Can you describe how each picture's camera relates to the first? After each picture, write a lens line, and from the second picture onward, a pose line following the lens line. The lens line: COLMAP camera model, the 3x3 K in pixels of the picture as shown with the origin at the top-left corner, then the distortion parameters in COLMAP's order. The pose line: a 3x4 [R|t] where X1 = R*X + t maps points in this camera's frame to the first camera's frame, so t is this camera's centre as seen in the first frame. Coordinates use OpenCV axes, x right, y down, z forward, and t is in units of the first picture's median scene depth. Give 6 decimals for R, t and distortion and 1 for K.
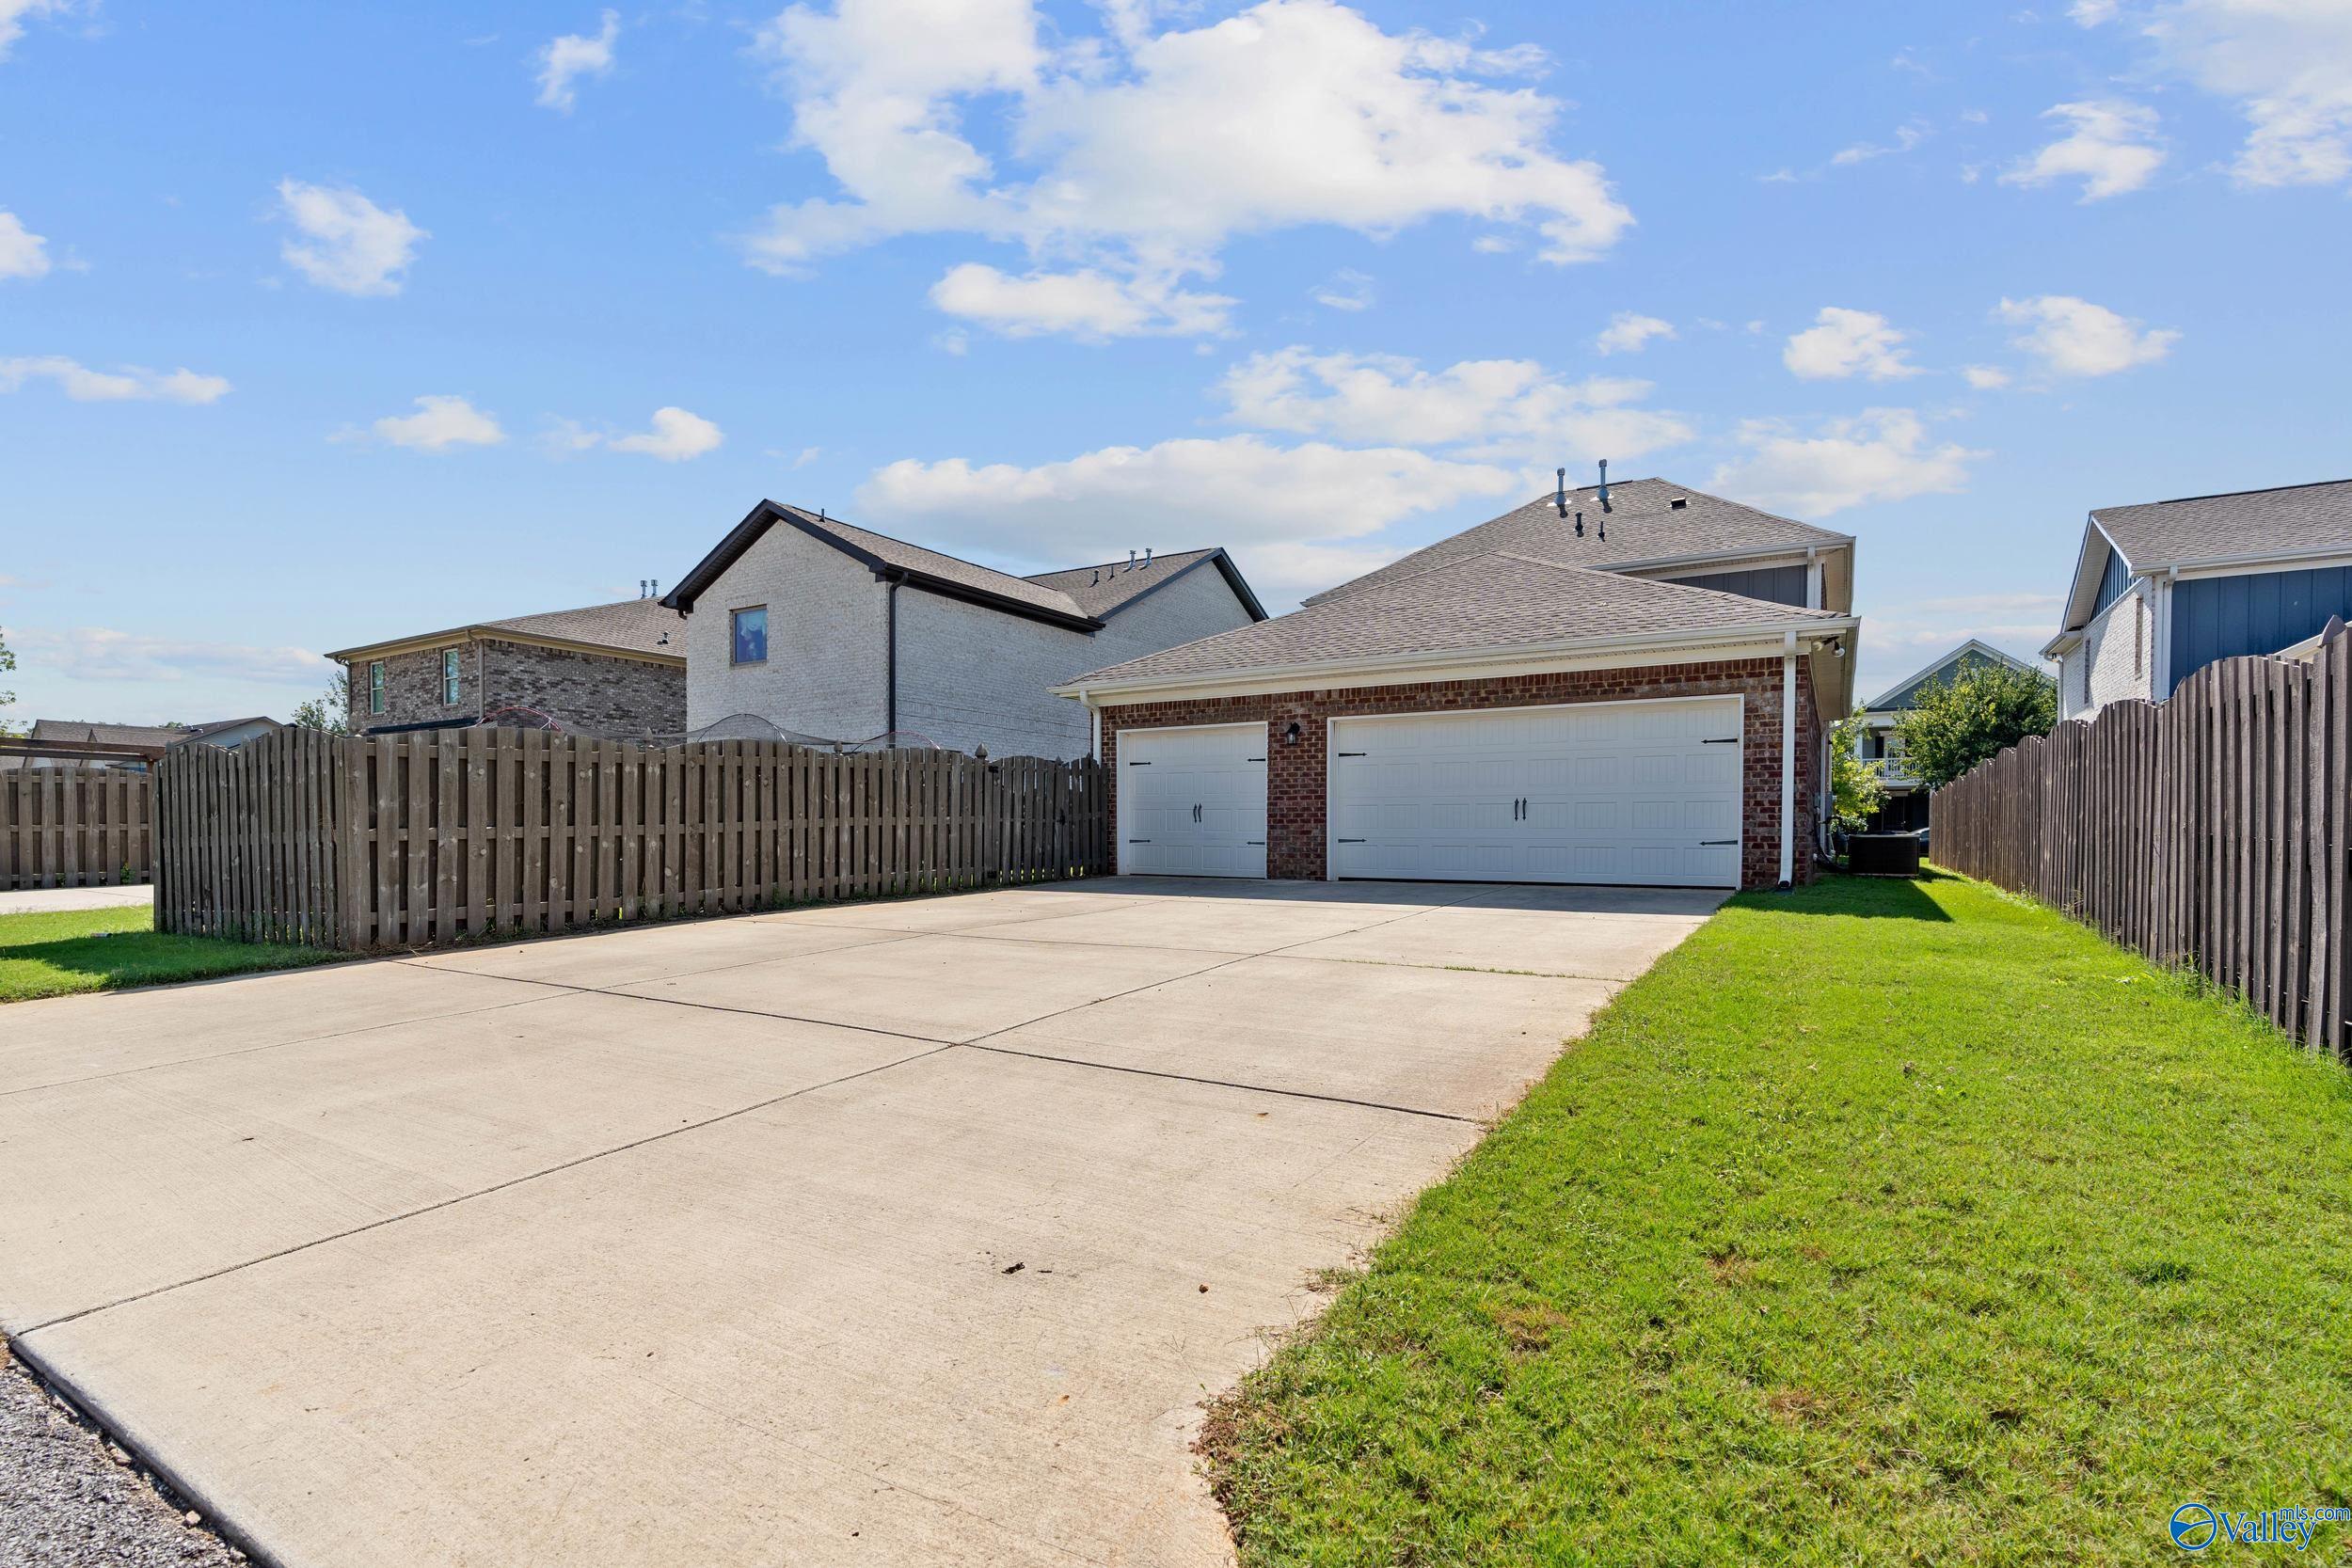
lens RADIAL K [[1101.5, 0, 1170.8], [0, 1101.5, 859.6], [0, 0, 1]] dist [-0.001684, 0.000419]
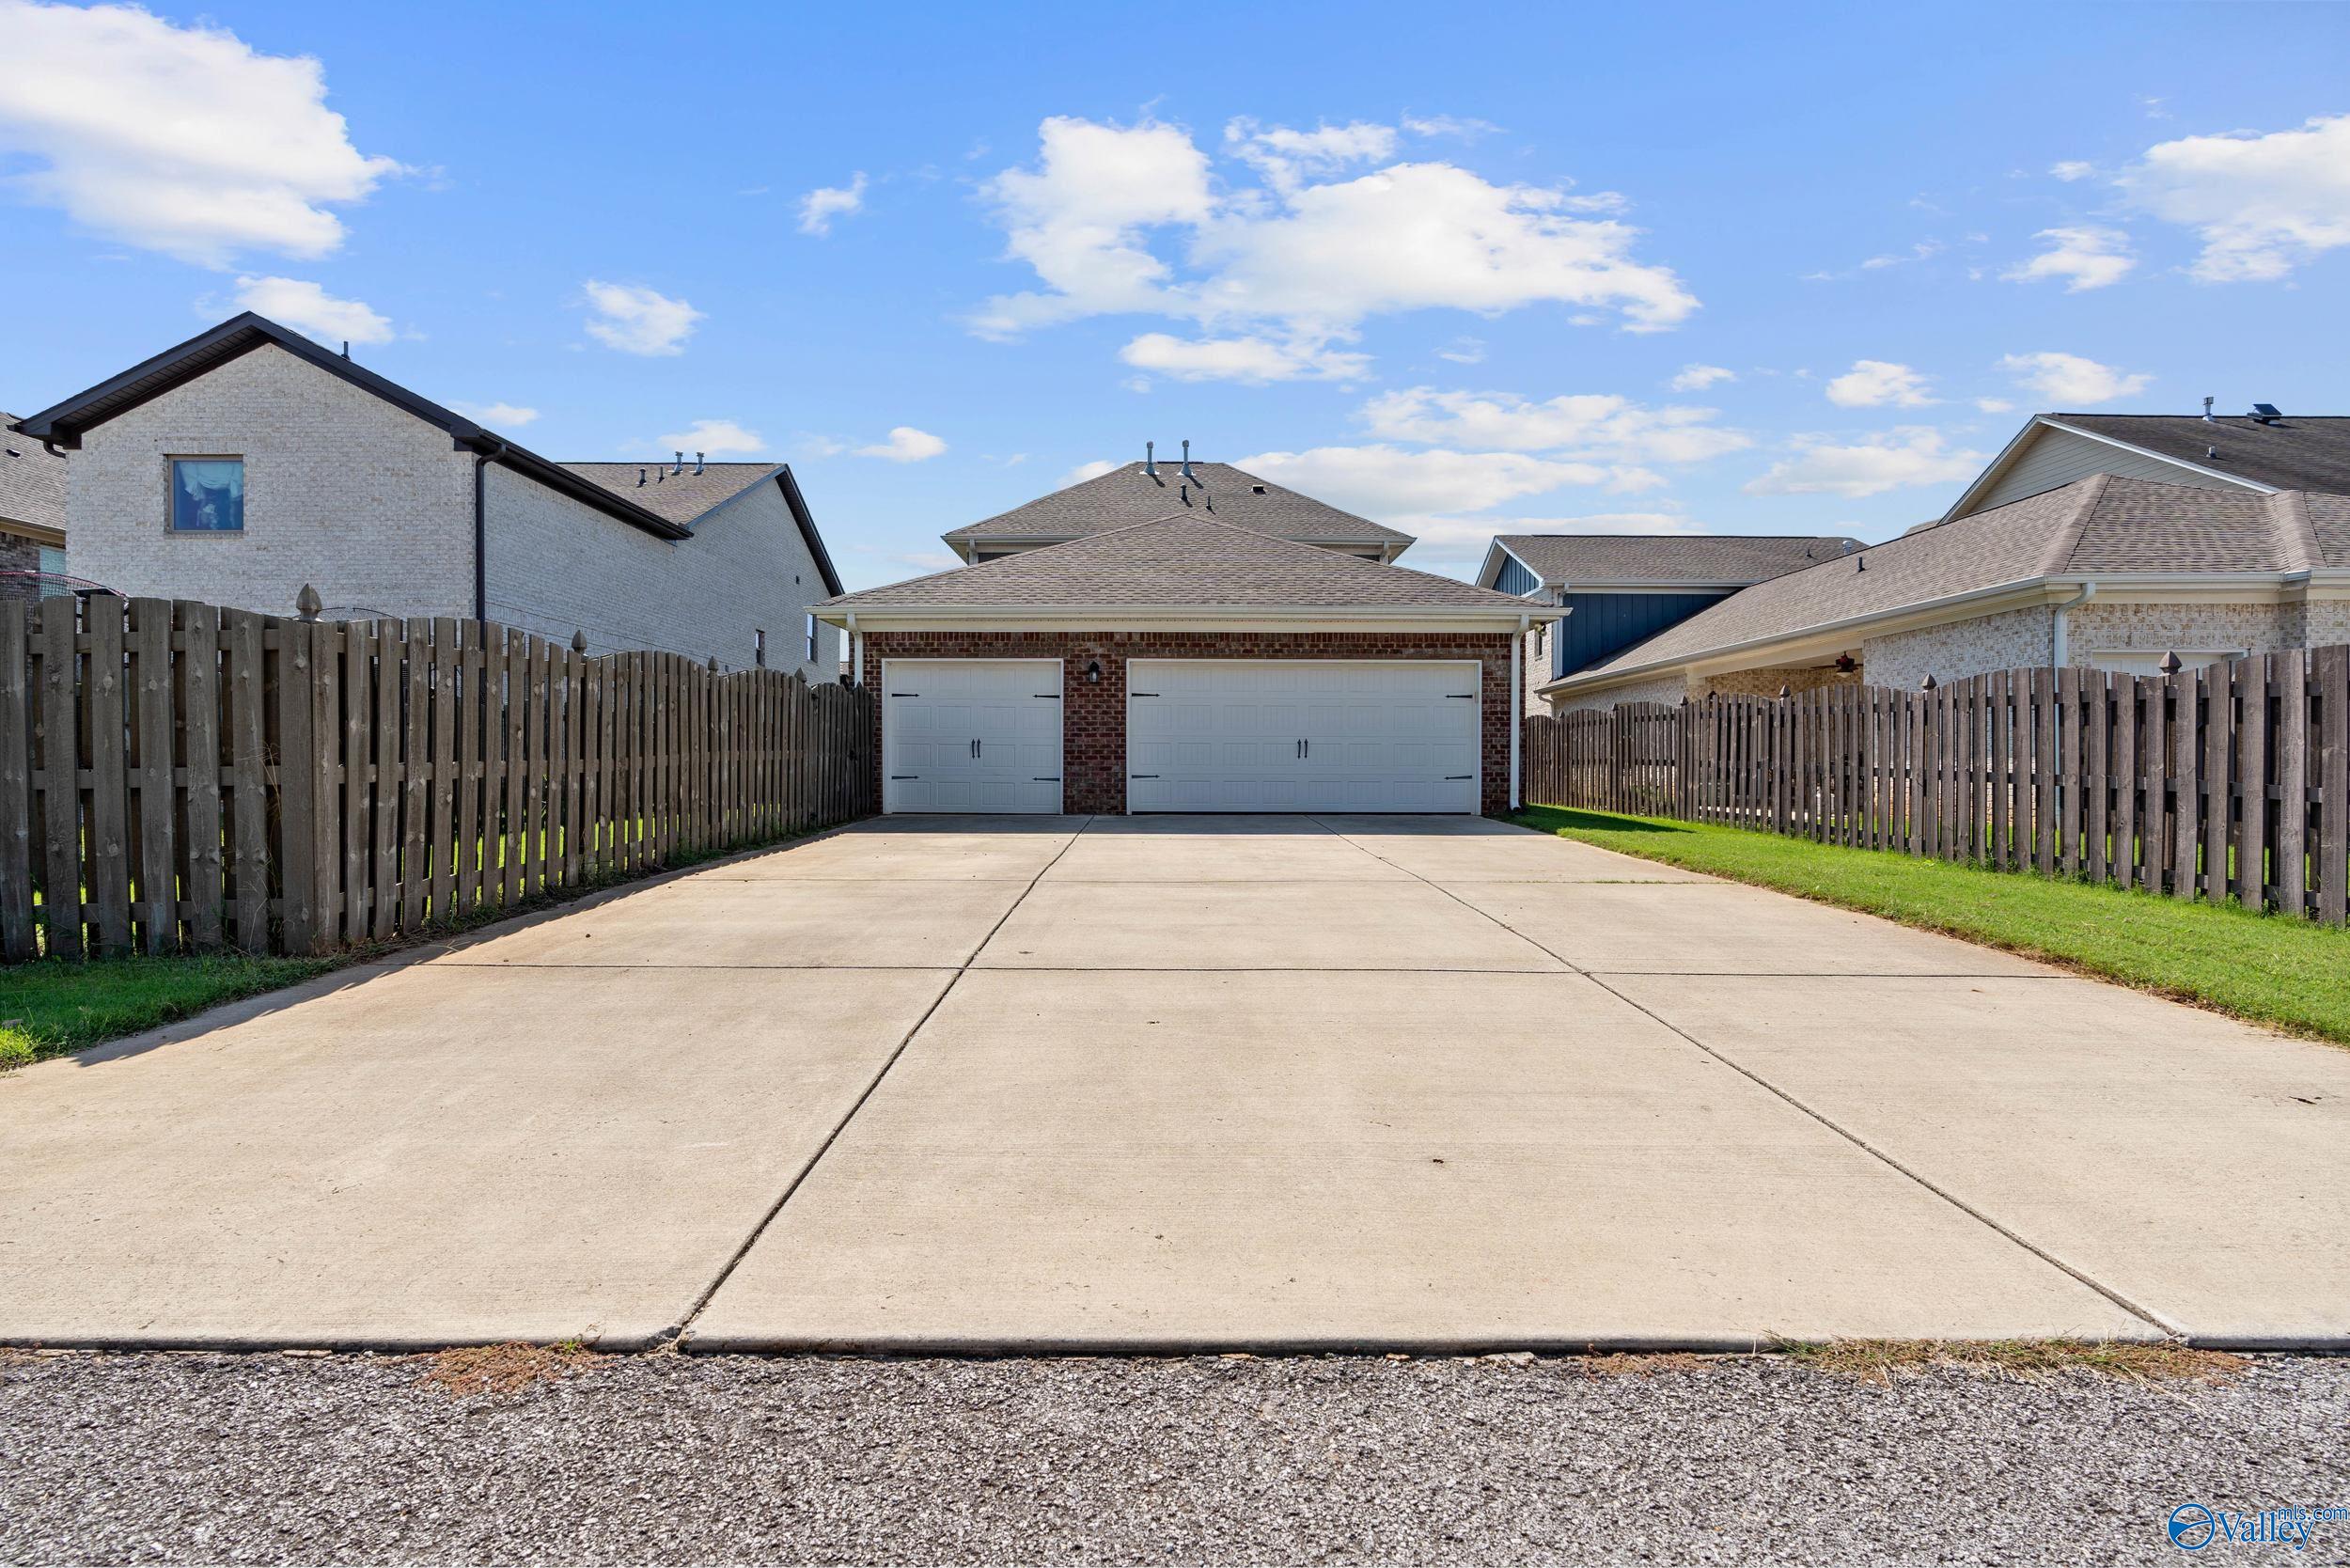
lens RADIAL K [[1074.6, 0, 1179.4], [0, 1074.6, 788.8], [0, 0, 1]] dist [-0.002146, 0.000572]
pose [[0.847485, -0.009360, 0.530736, -0.355005], [0.011676, 0.999931, -0.001009, -0.004104], [-0.530691, 0.007052, 0.847536, 0.110621]]
